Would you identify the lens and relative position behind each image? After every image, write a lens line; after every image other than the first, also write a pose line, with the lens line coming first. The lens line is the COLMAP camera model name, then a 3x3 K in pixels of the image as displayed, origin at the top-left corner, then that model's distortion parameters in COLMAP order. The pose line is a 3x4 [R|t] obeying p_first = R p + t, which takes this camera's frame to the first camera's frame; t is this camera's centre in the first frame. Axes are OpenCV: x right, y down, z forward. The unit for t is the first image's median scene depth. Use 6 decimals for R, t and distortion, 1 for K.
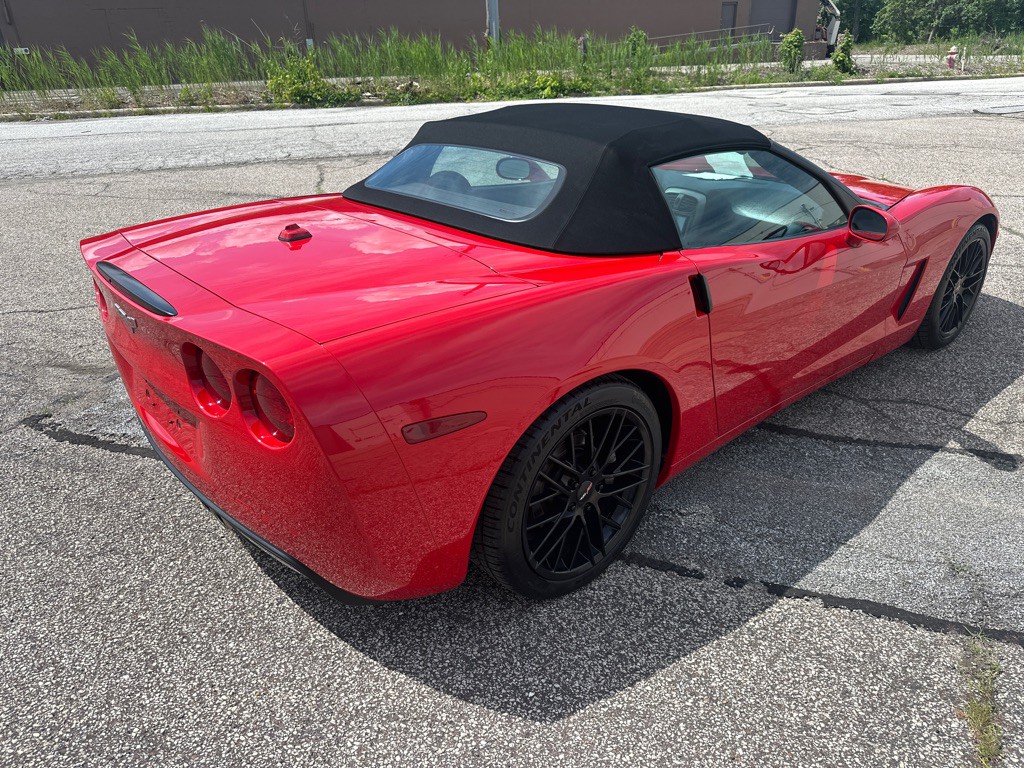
lens RADIAL K [[729.0, 0, 509.4], [0, 729.0, 385.9], [0, 0, 1]] dist [0.005688, -0.006470]
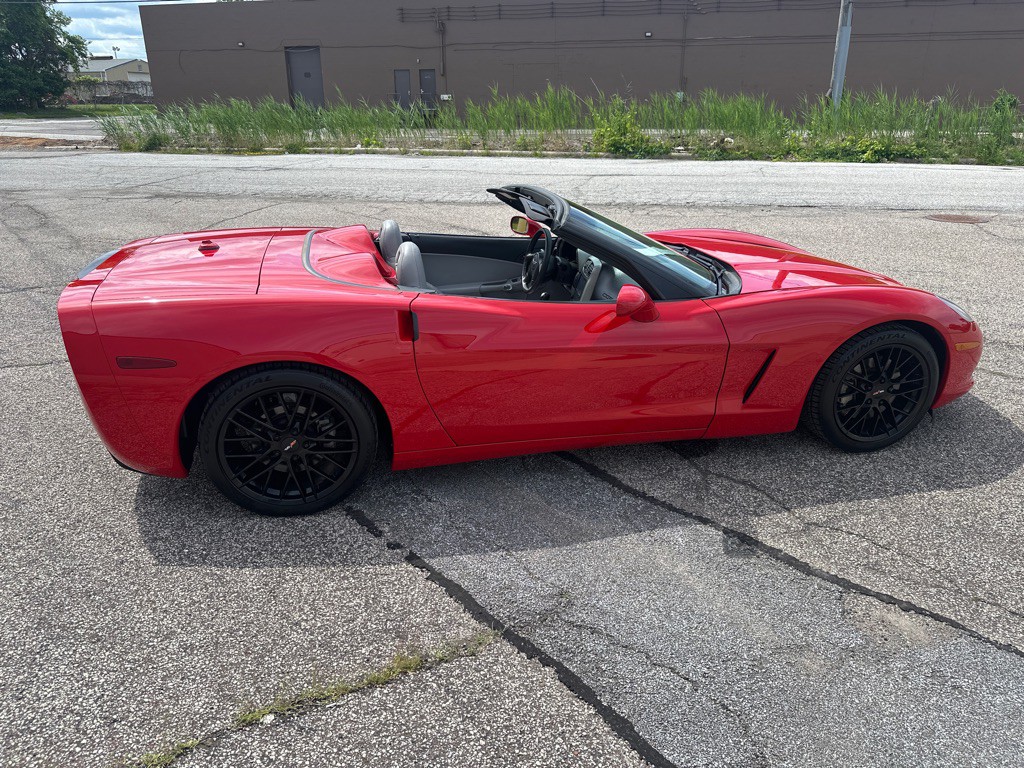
lens RADIAL K [[727.2, 0, 509.7], [0, 727.2, 384.1], [0, 0, 1]] dist [0.020335, -0.021242]
pose [[0.875238, 0.195787, -0.442297, 1.078926], [-0.221718, 0.975085, -0.007116, -0.053496], [0.429884, 0.104294, 0.896840, -0.118820]]
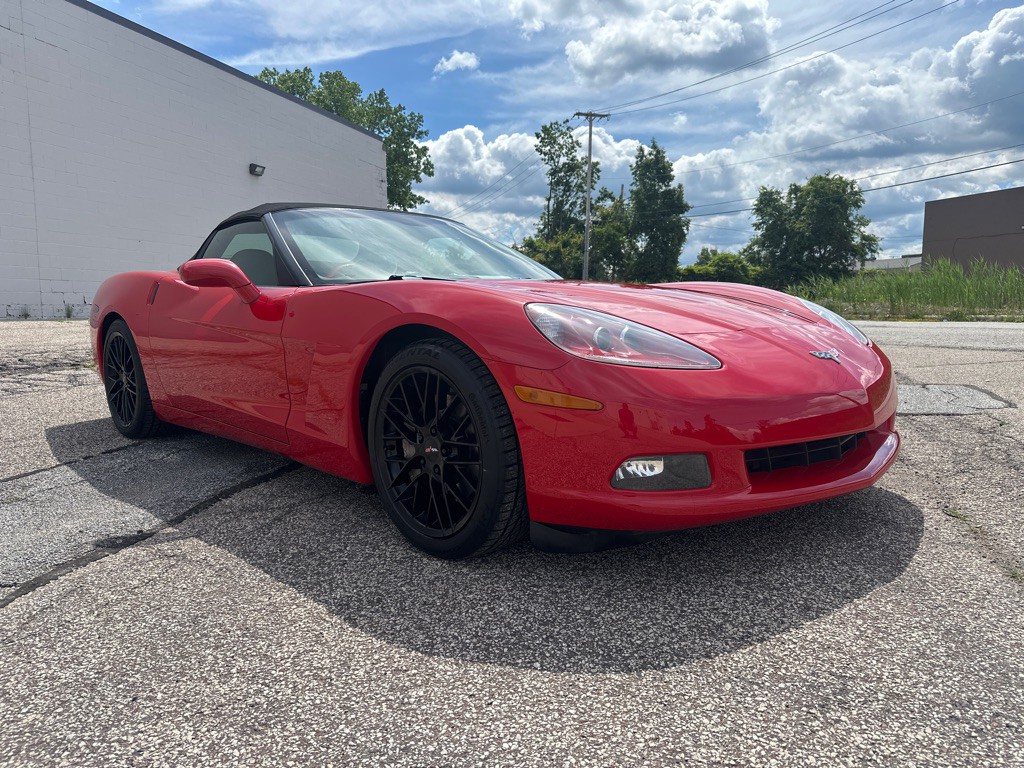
lens RADIAL K [[720.5, 0, 508.6], [0, 720.5, 383.5], [0, 0, 1]] dist [0.081058, -0.131482]
pose [[0.050770, 0.133255, -0.989781, 2.084080], [-0.419469, 0.902250, 0.099954, -0.469534], [0.906349, 0.410108, 0.101703, 1.727009]]
